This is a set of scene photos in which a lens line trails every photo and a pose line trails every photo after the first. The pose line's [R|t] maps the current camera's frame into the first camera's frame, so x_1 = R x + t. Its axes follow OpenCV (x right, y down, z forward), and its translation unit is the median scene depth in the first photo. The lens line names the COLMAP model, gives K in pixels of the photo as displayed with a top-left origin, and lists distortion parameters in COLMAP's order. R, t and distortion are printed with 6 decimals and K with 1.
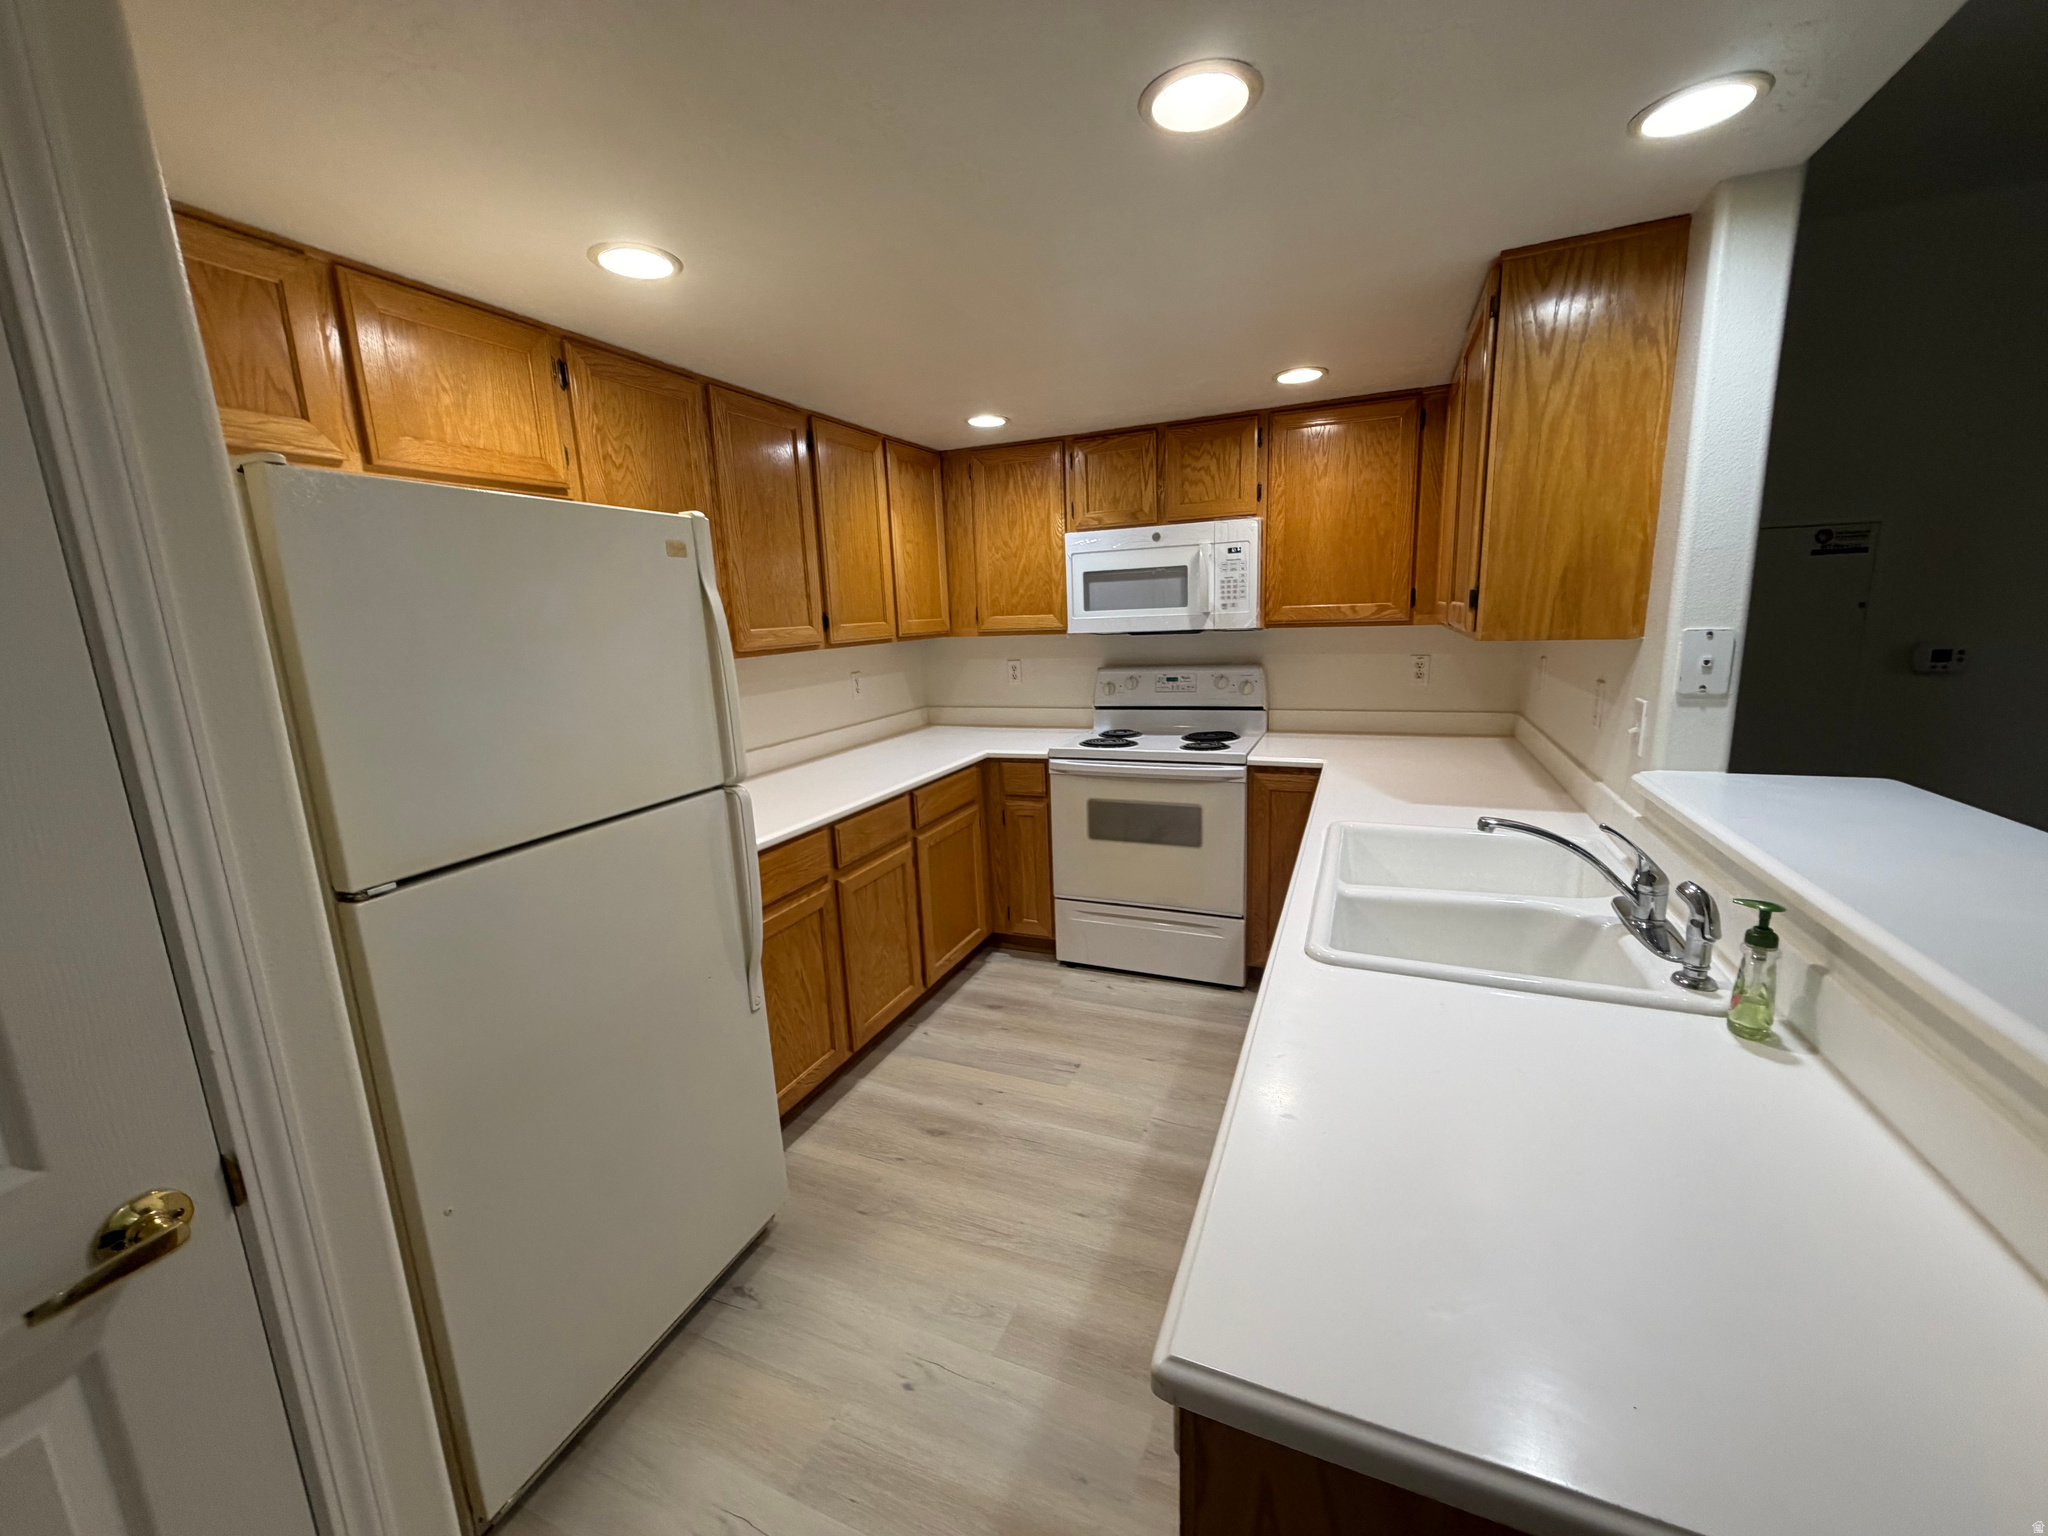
lens RADIAL K [[808.3, 0, 1024.0], [0, 808.3, 768.0], [0, 0, 1]] dist [-0.003006, 0.000324]
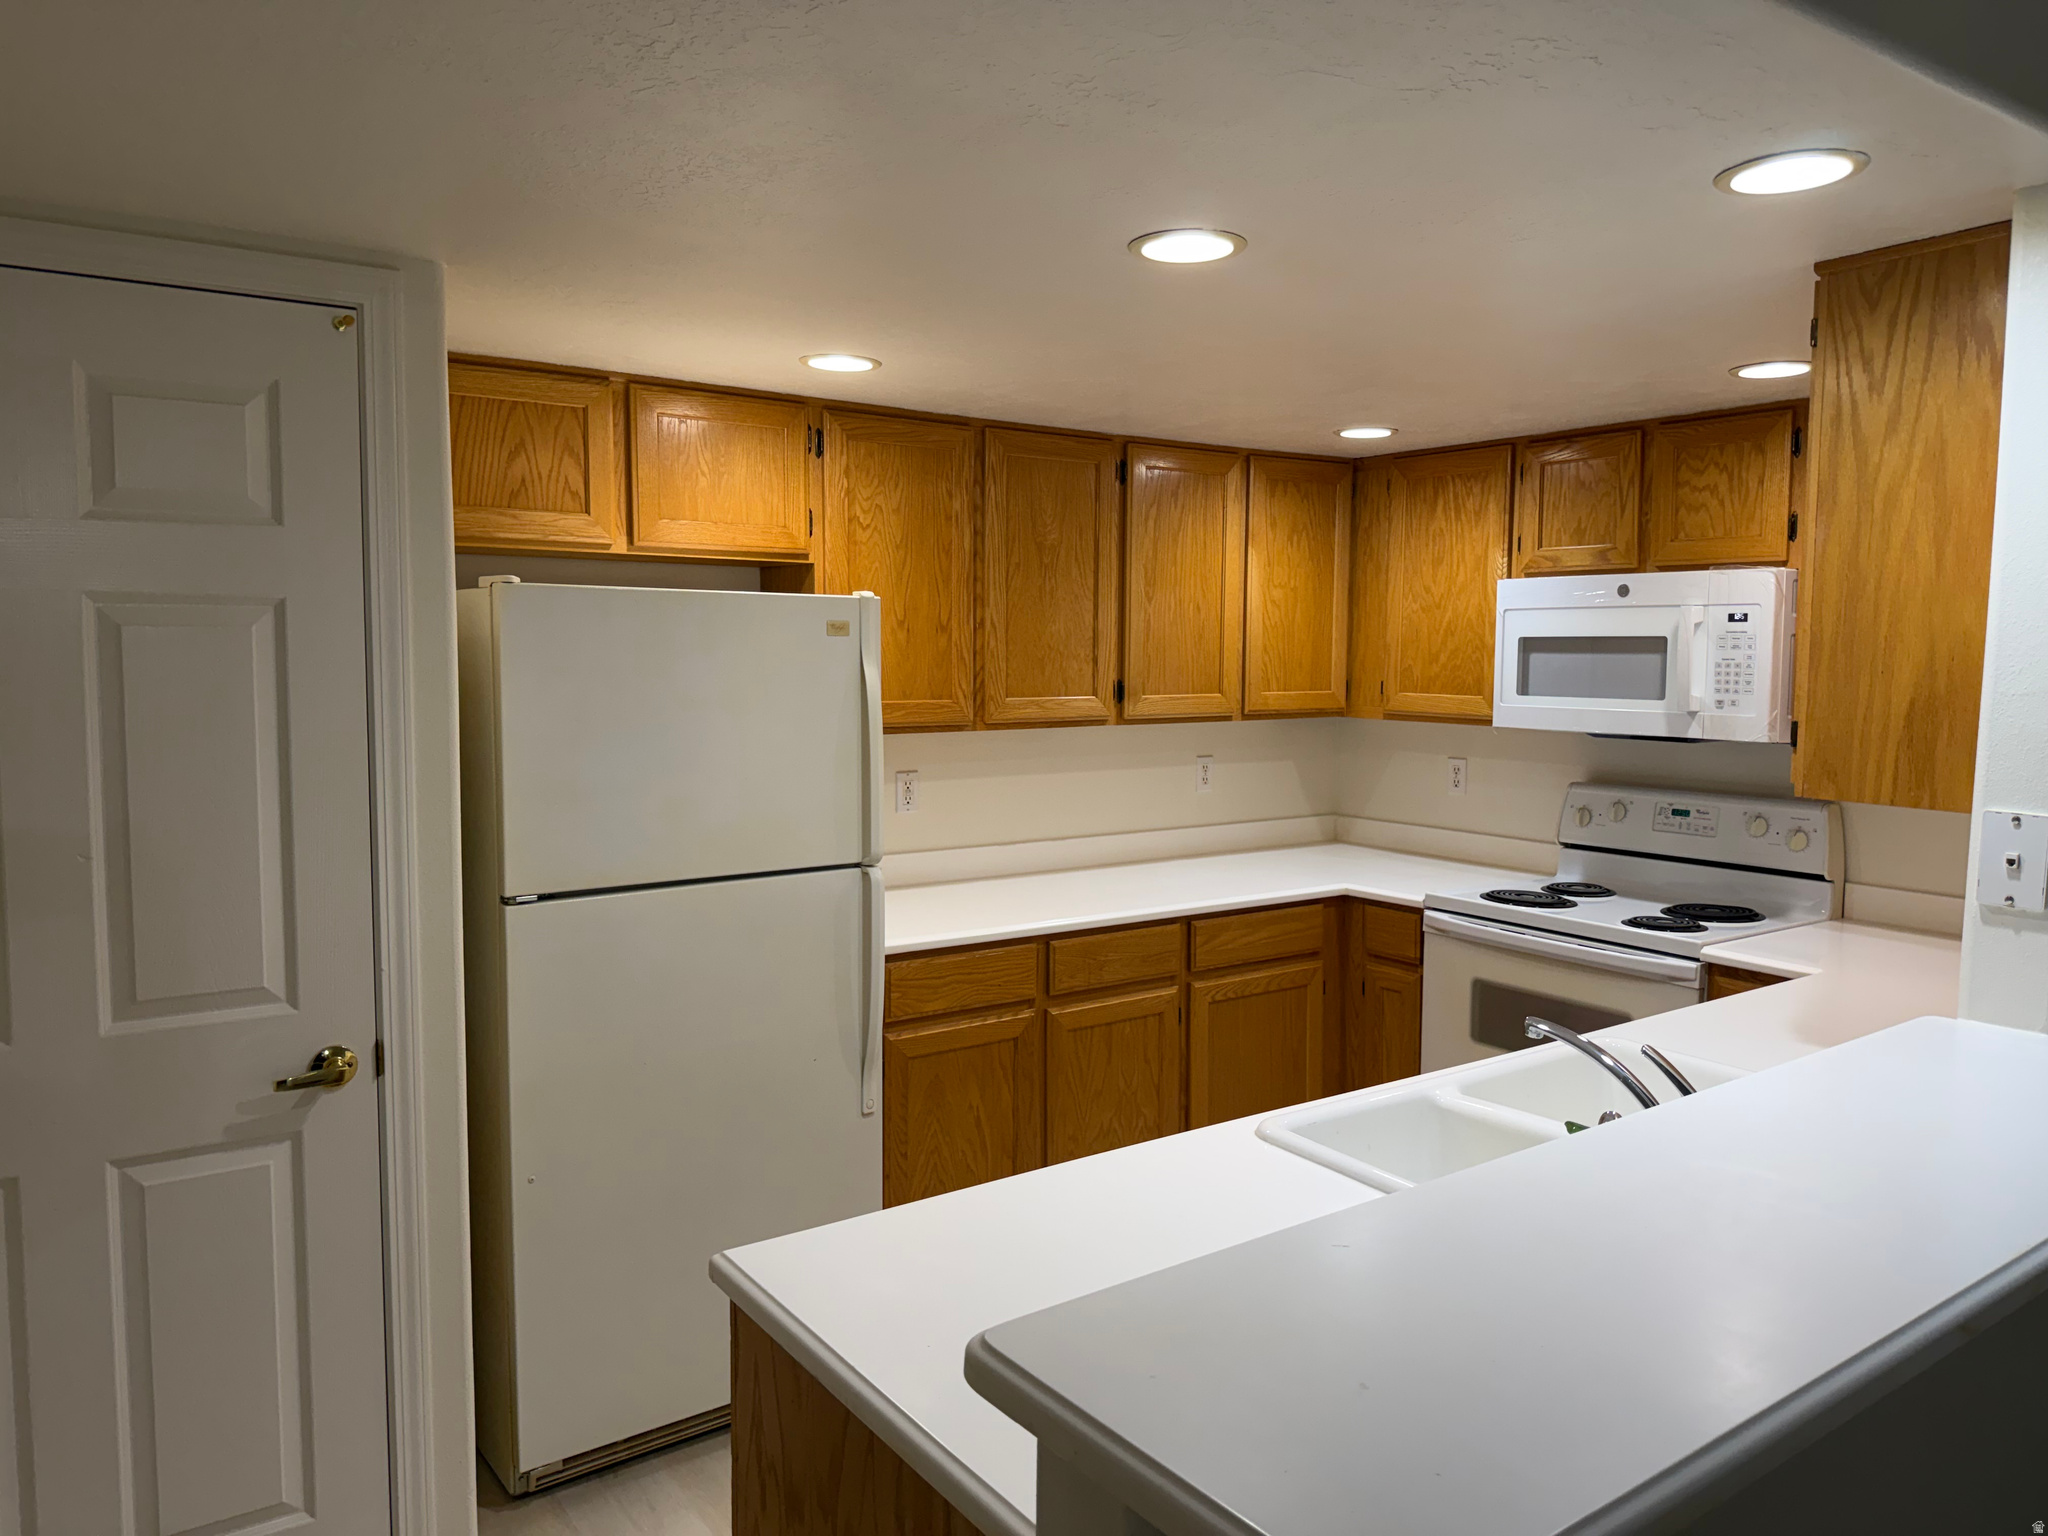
lens RADIAL K [[1404.4, 0, 1032.4], [0, 1404.4, 755.5], [0, 0, 1]] dist [0.138550, -0.263221]
pose [[0.853597, 0.087023, -0.513614, 0.372523], [-0.141097, 0.987716, -0.067144, -0.012832], [0.501461, 0.129783, 0.855390, -0.204507]]
